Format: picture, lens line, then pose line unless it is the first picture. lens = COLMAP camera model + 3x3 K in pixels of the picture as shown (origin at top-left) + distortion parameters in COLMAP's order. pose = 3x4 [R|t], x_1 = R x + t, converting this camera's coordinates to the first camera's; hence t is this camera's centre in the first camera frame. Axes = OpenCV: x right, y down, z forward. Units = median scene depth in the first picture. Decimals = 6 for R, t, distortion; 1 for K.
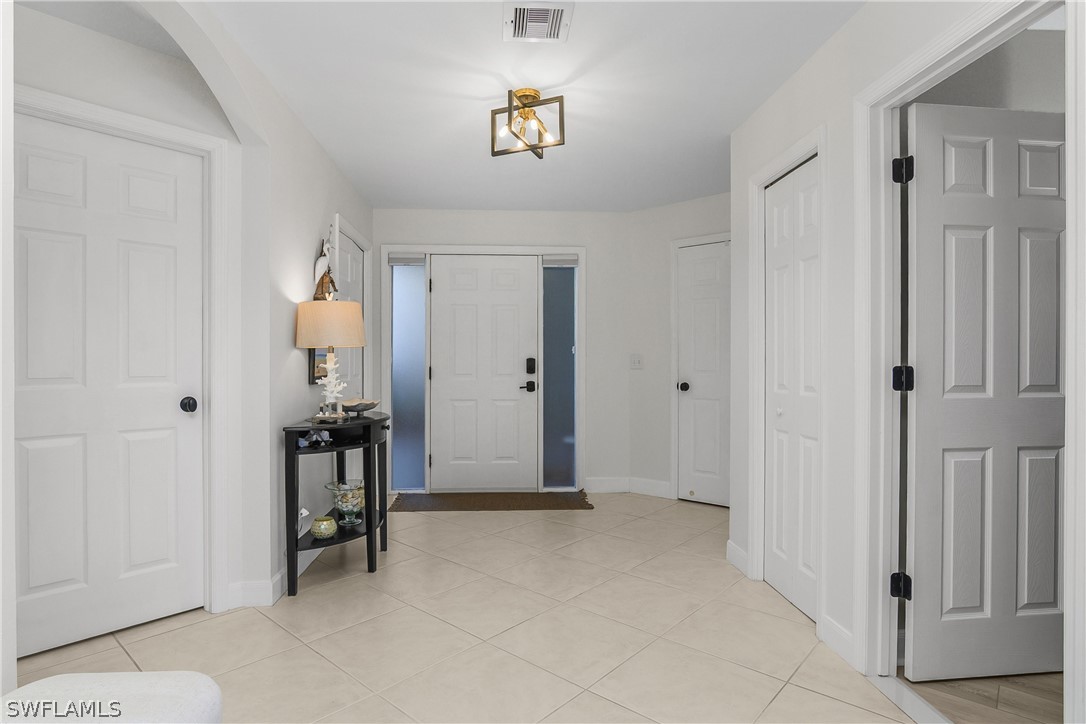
lens RADIAL K [[576.3, 0, 542.3], [0, 576.3, 361.8], [0, 0, 1]] dist [-0.001959, -0.000155]
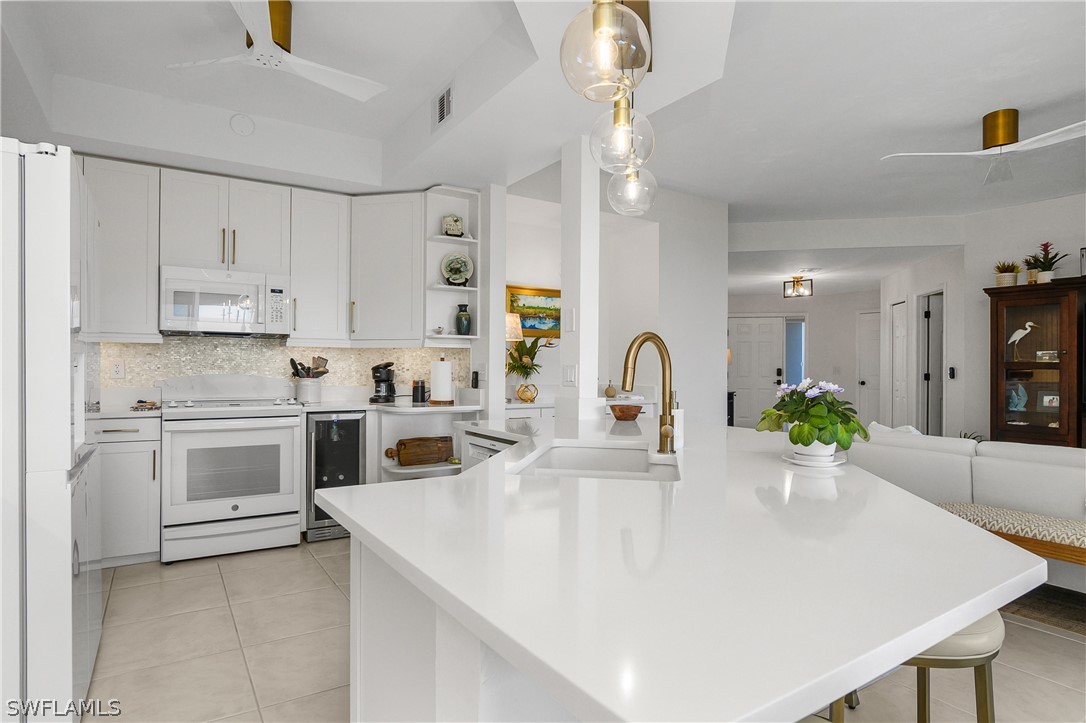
lens RADIAL K [[606.9, 0, 545.0], [0, 606.9, 360.3], [0, 0, 1]] dist [-0.004846, -0.001044]
pose [[0.963488, 0.002160, -0.267743, -0.271529], [-0.005314, 0.999925, -0.011059, -0.007470], [0.267699, 0.012078, 0.963427, -1.406538]]
